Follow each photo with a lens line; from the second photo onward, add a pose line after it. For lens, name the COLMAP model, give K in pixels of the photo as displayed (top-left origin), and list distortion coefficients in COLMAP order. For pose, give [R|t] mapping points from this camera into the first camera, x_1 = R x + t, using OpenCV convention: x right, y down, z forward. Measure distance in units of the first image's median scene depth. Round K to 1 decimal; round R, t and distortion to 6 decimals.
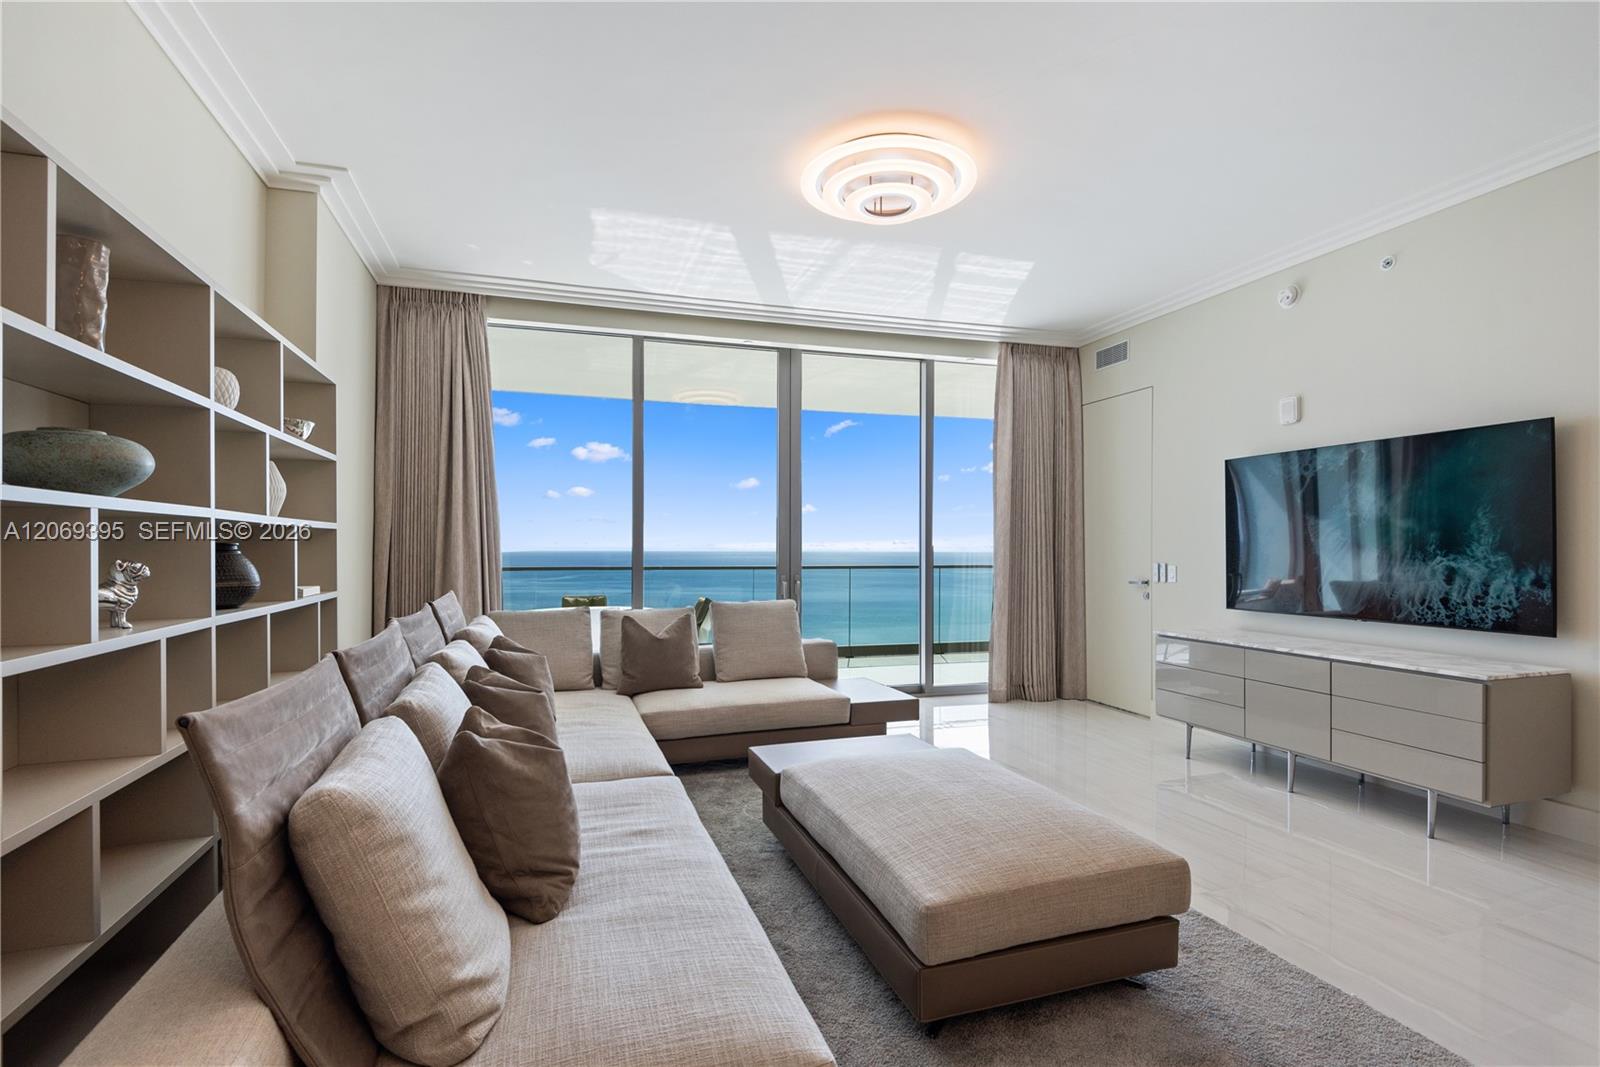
lens RADIAL K [[747.2, 0, 805.5], [0, 747.2, 552.0], [0, 0, 1]] dist [0.001100, -0.000027]
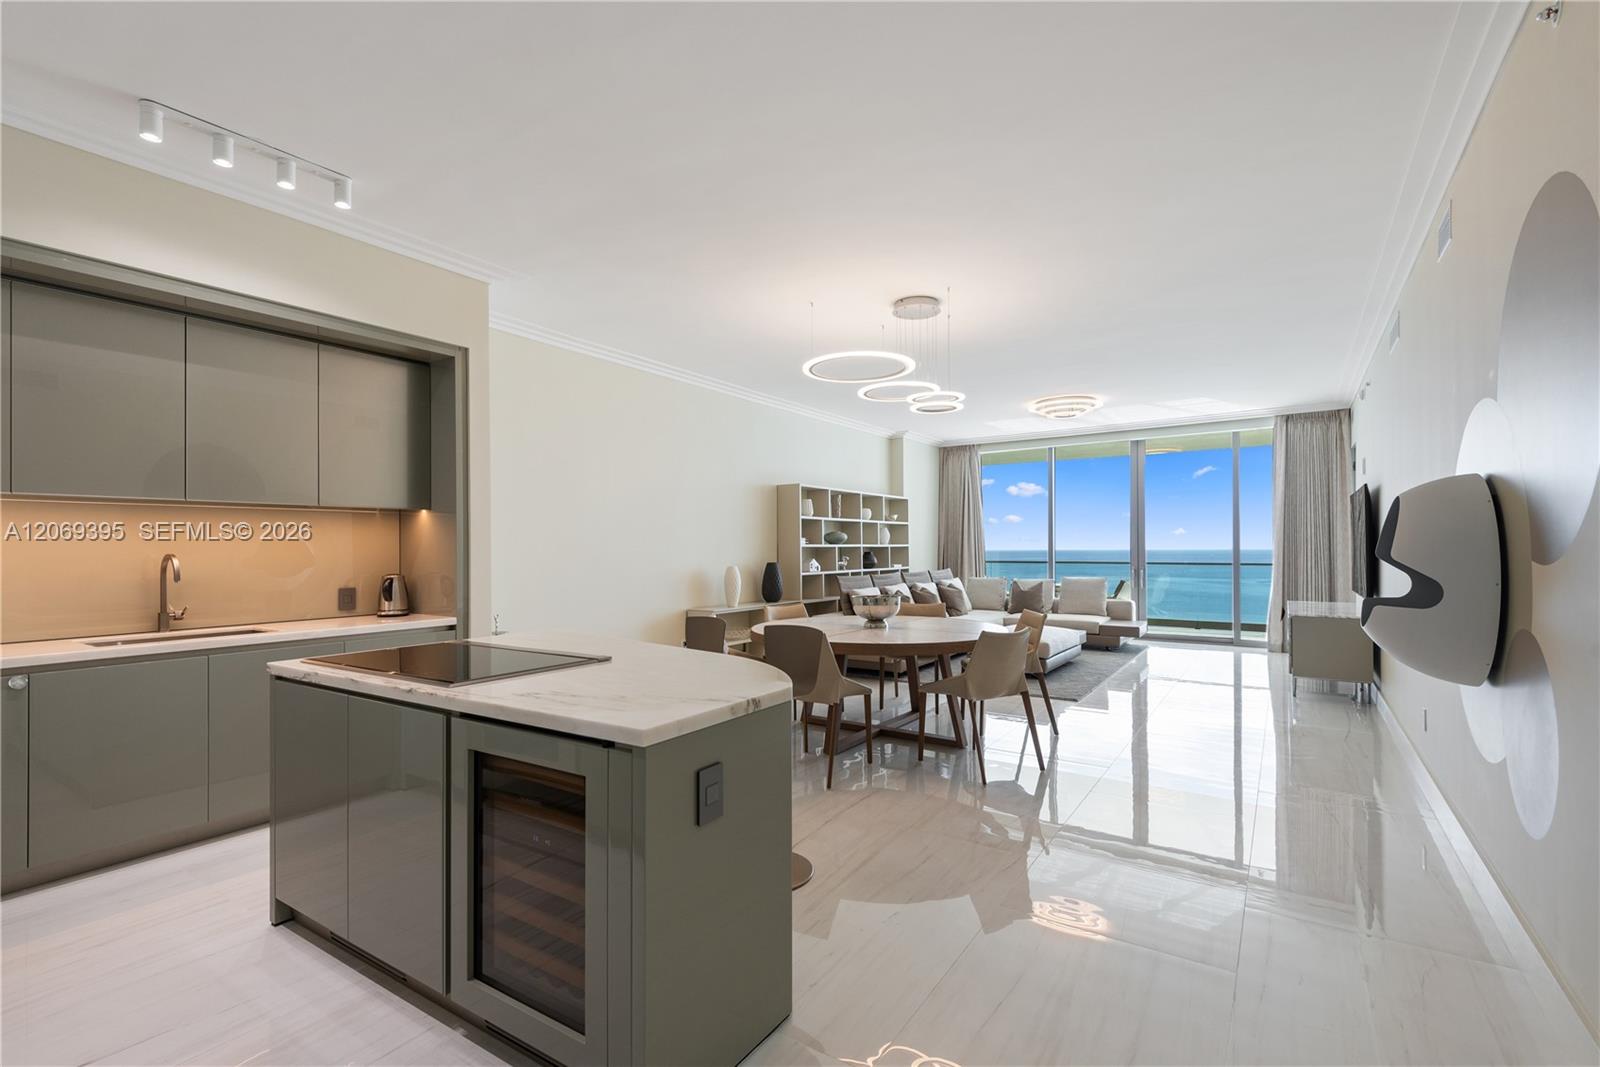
lens RADIAL K [[732.8, 0, 810.7], [0, 732.8, 529.6], [0, 0, 1]] dist [0.023340, -0.026311]
pose [[0.610192, -0.022291, -0.791940, 1.106975], [0.003019, 0.999662, -0.025812, -0.016286], [0.792248, 0.013360, 0.610054, -0.844478]]
